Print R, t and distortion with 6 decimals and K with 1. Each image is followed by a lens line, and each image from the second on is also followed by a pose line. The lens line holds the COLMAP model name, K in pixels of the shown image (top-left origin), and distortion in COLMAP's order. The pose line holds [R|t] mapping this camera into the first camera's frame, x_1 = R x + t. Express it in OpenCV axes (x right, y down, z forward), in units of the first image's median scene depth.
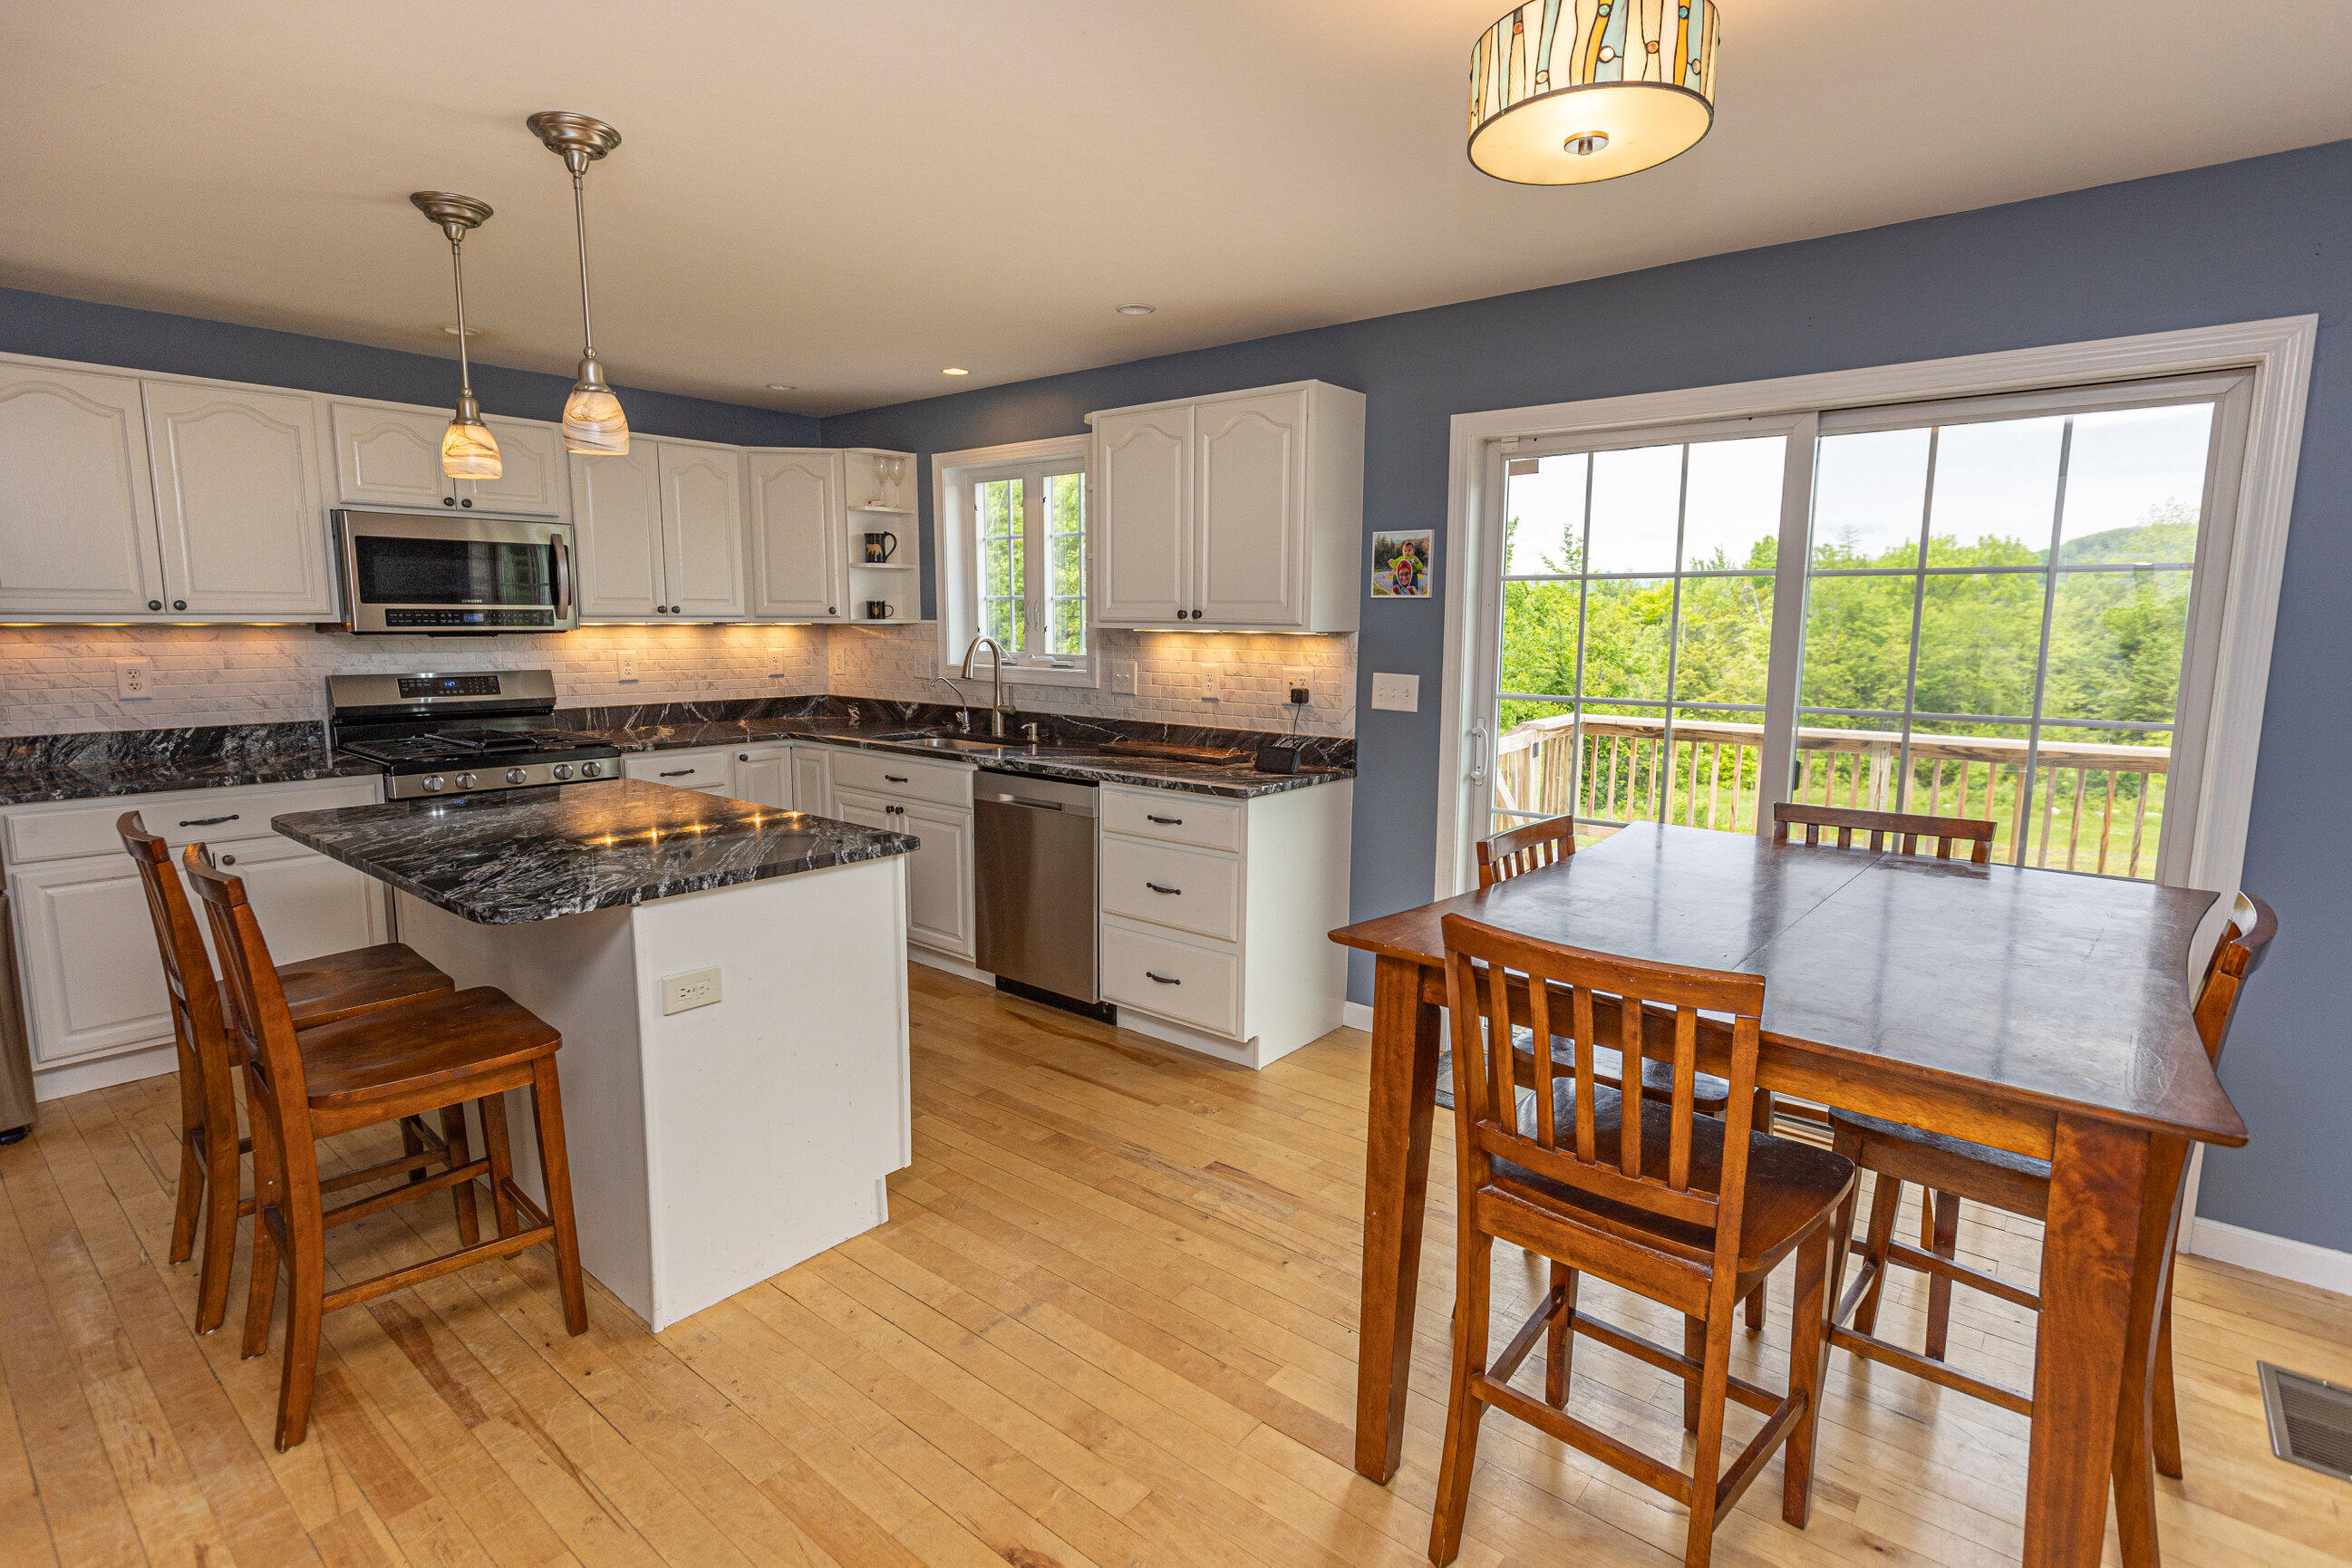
lens RADIAL K [[1138.4, 0, 1168.8], [0, 1138.4, 774.9], [0, 0, 1]] dist [-0.001499, -0.000068]
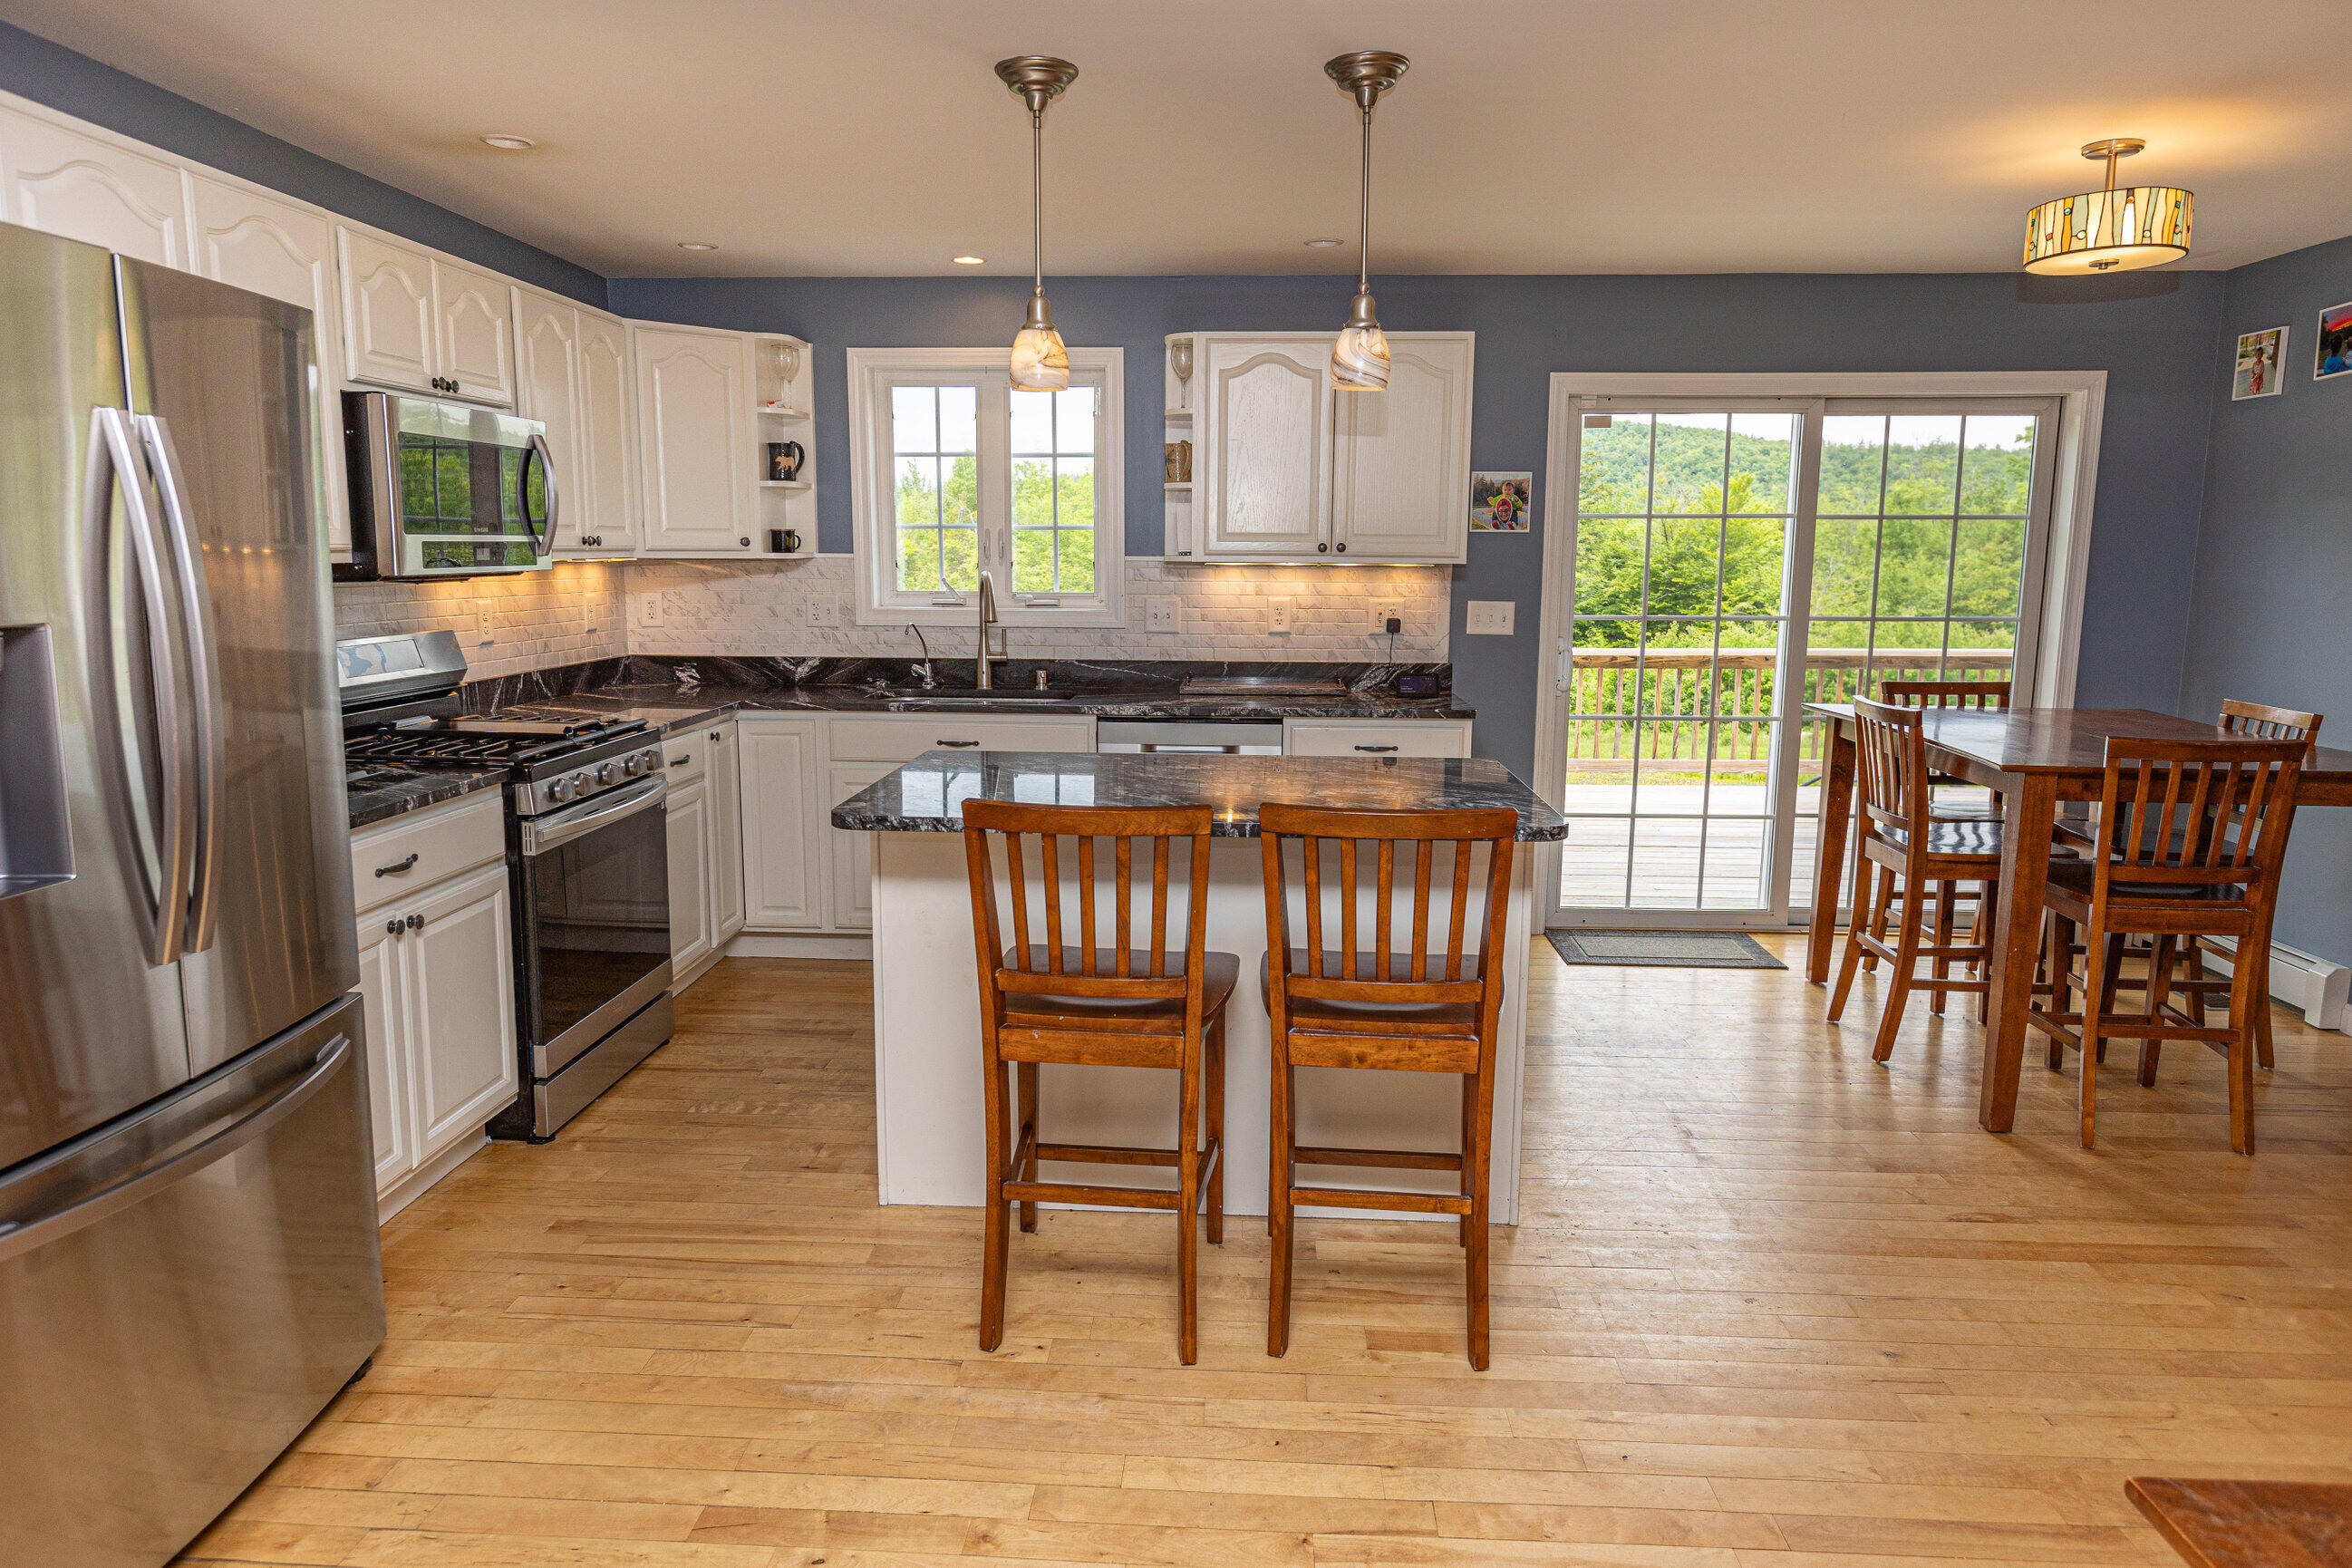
lens RADIAL K [[1451.1, 0, 1167.2], [0, 1451.1, 770.5], [0, 0, 1]] dist [-0.001075, -0.002968]
pose [[0.805772, -0.092340, 0.584983, -0.780609], [0.081529, 0.995661, 0.044866, -0.012672], [-0.586588, 0.011541, 0.809804, 0.043580]]
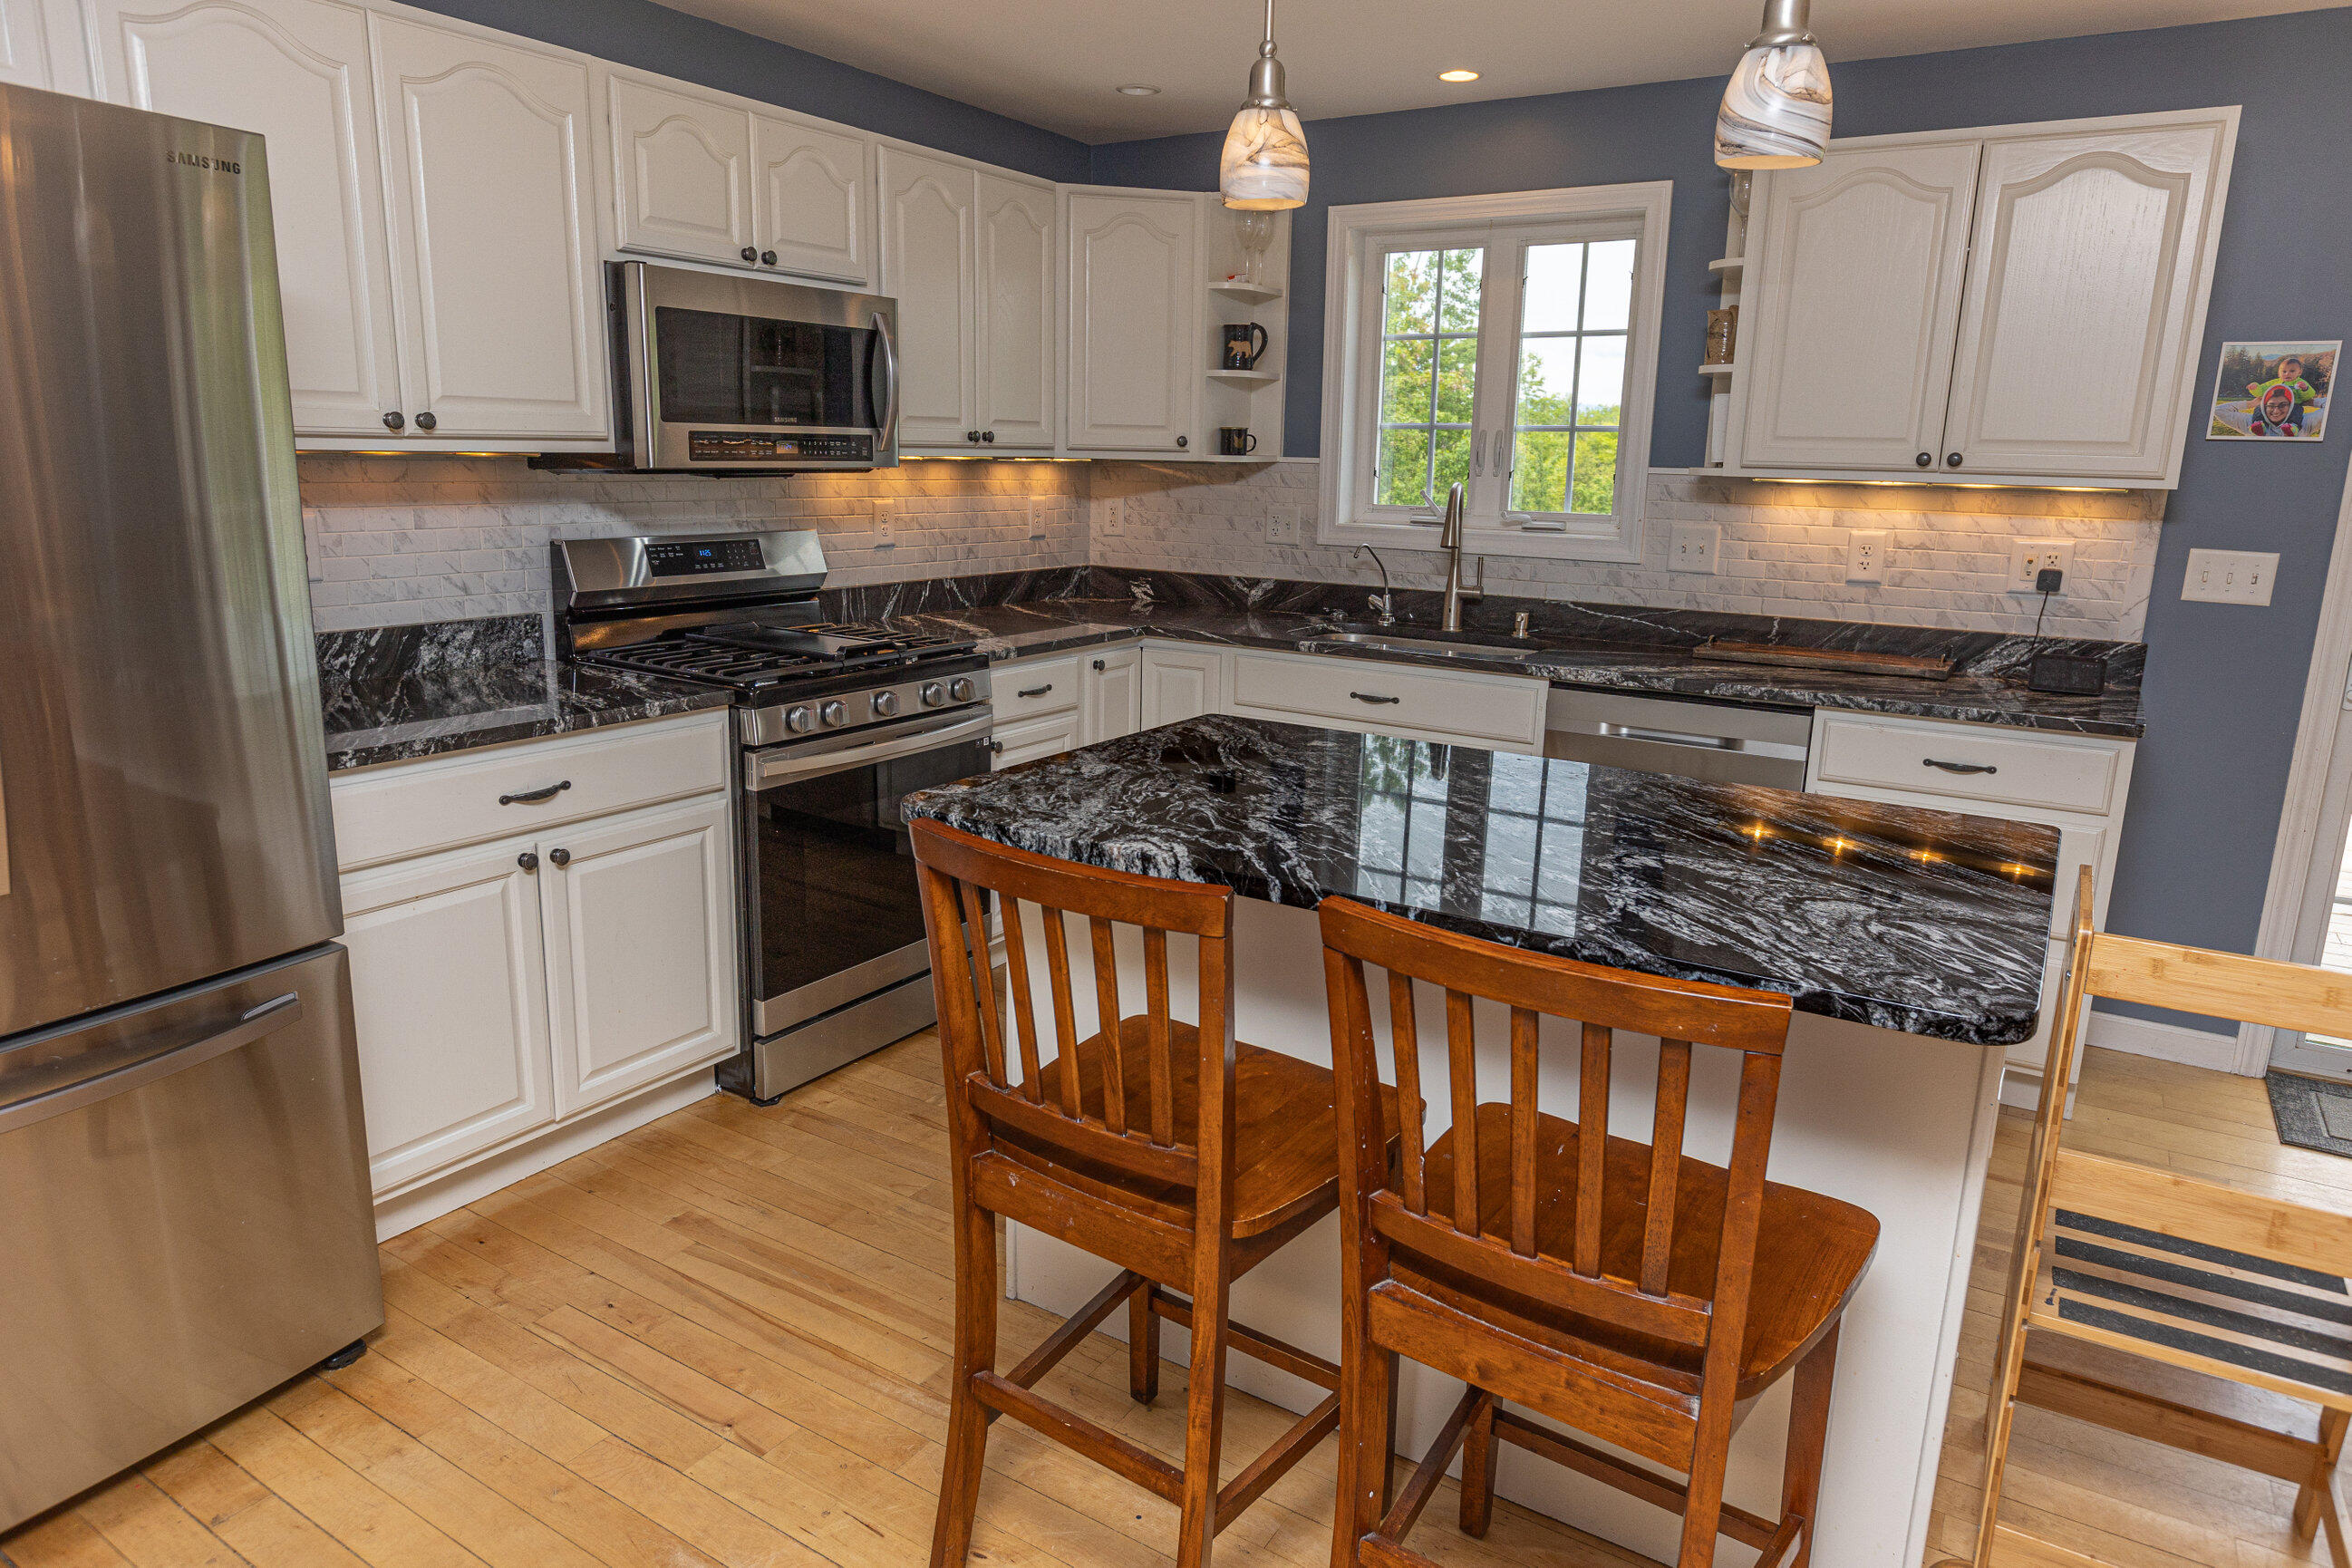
lens RADIAL K [[1451.1, 0, 1167.2], [0, 1451.1, 770.5], [0, 0, 1]] dist [-0.001075, -0.002968]
pose [[0.992180, -0.012961, 0.124137, -0.491222], [0.002750, 0.996623, 0.082073, -0.025905], [-0.124781, -0.081090, 0.988865, 0.171239]]
